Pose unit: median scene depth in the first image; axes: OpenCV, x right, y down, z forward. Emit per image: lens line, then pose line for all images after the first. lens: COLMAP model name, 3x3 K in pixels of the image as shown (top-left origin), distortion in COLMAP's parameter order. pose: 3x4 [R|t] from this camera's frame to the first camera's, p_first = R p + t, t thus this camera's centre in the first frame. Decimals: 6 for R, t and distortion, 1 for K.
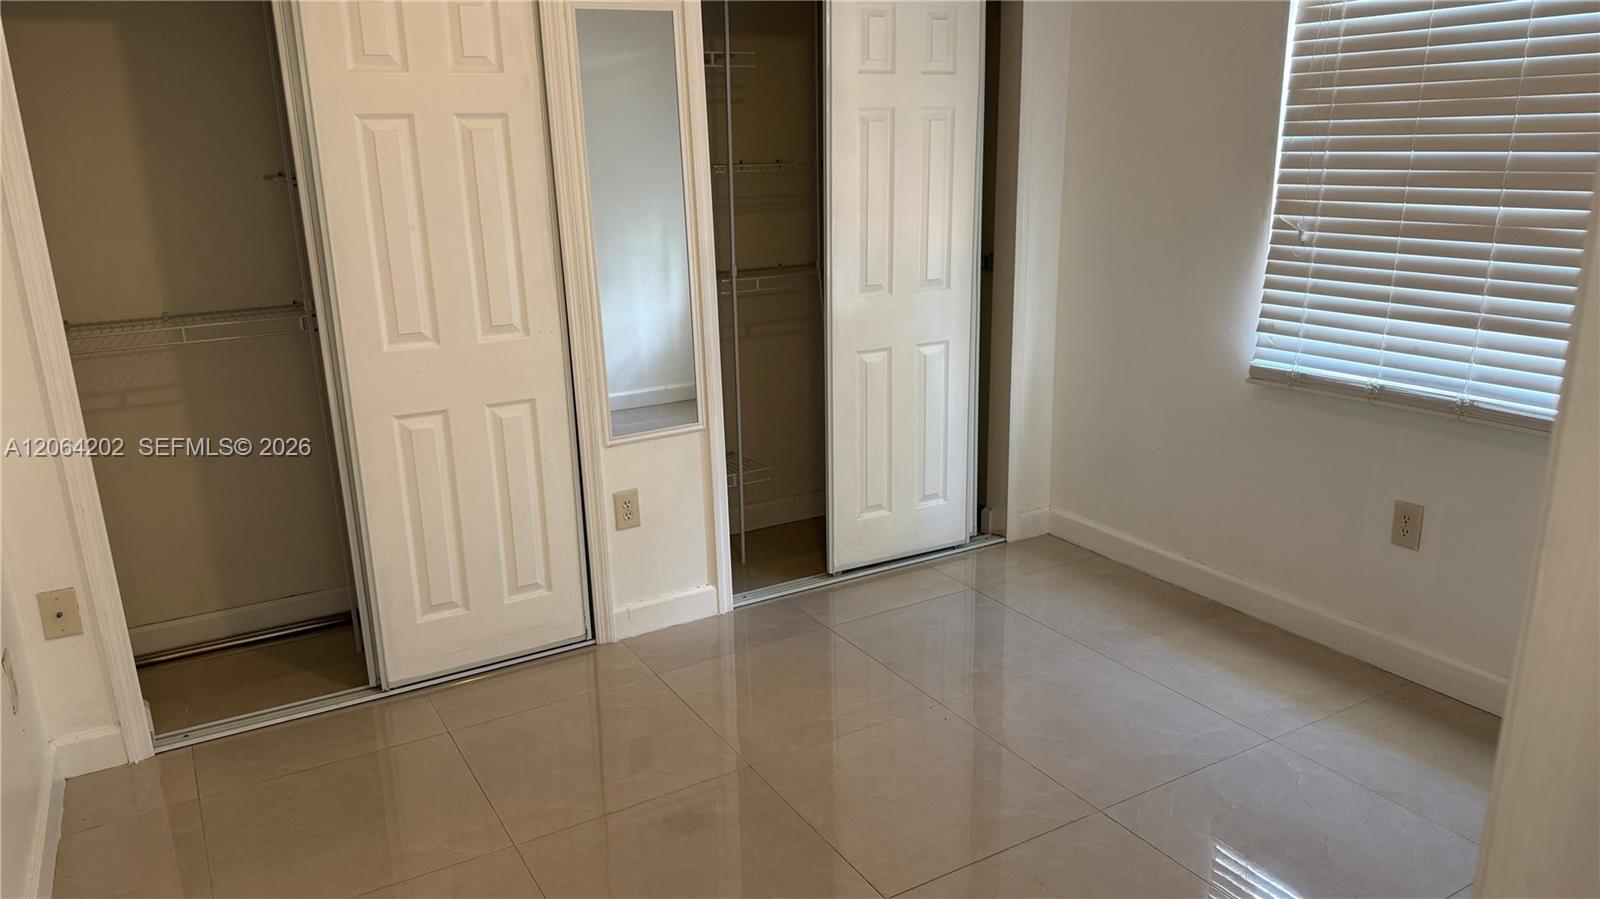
lens RADIAL K [[1114.4, 0, 800.0], [0, 1114.4, 449.5], [0, 0, 1]] dist [0.142531, -0.174194]
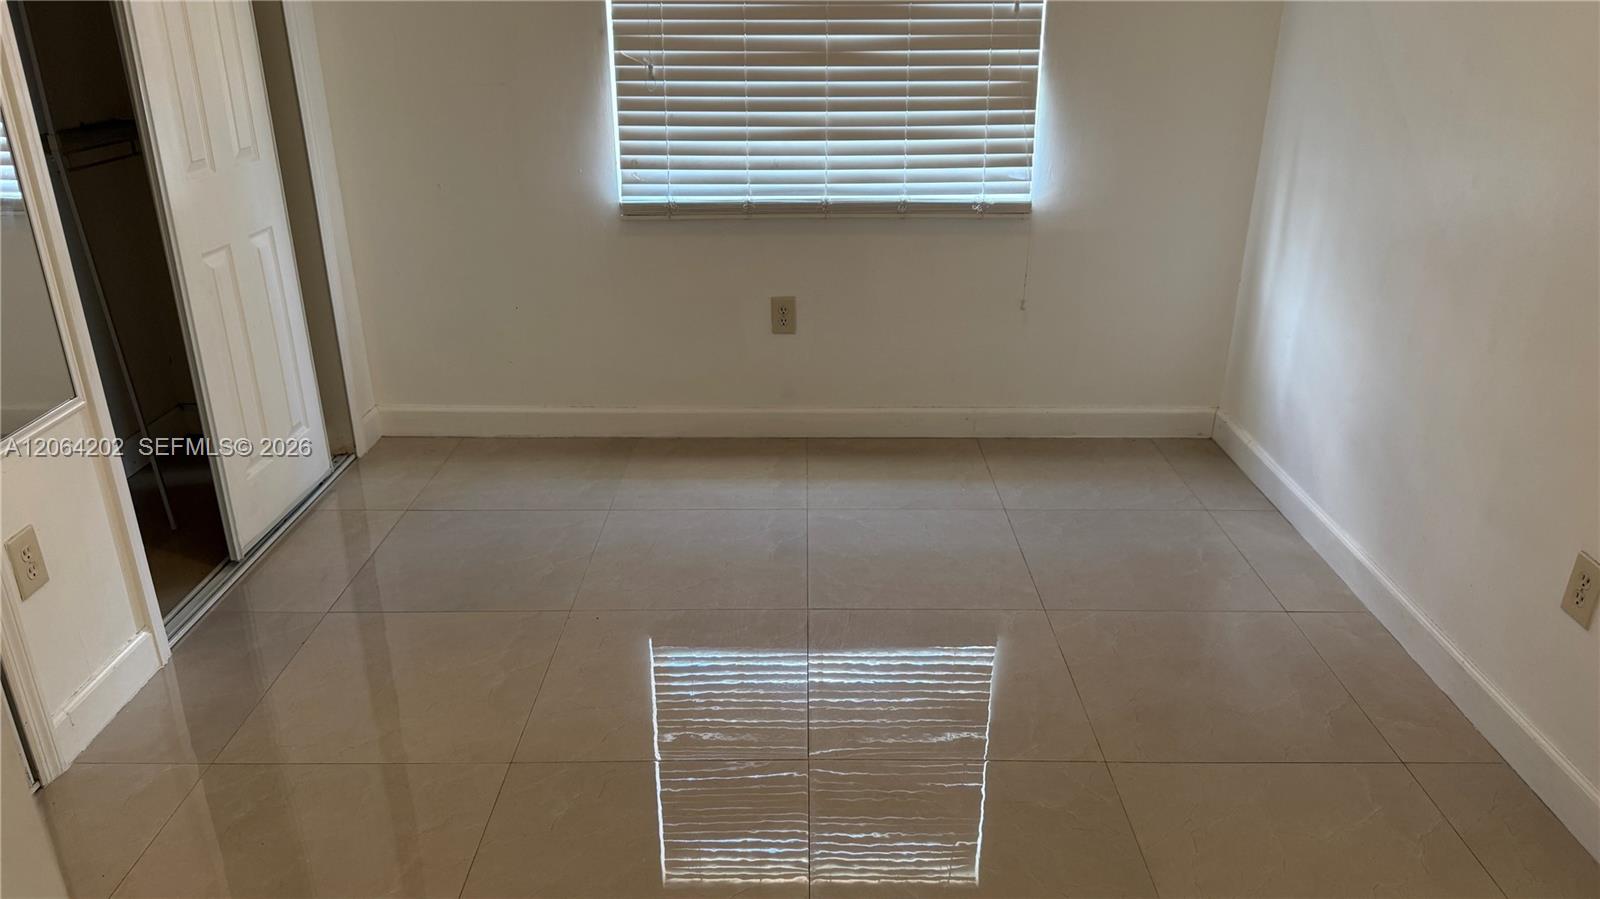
lens RADIAL K [[1114.4, 0, 800.0], [0, 1114.4, 449.5], [0, 0, 1]] dist [0.142531, -0.174194]
pose [[0.528704, -0.305569, 0.791896, -0.418642], [0.218611, 0.950500, 0.220816, -0.053231], [-0.820171, 0.056371, 0.569334, 0.301356]]
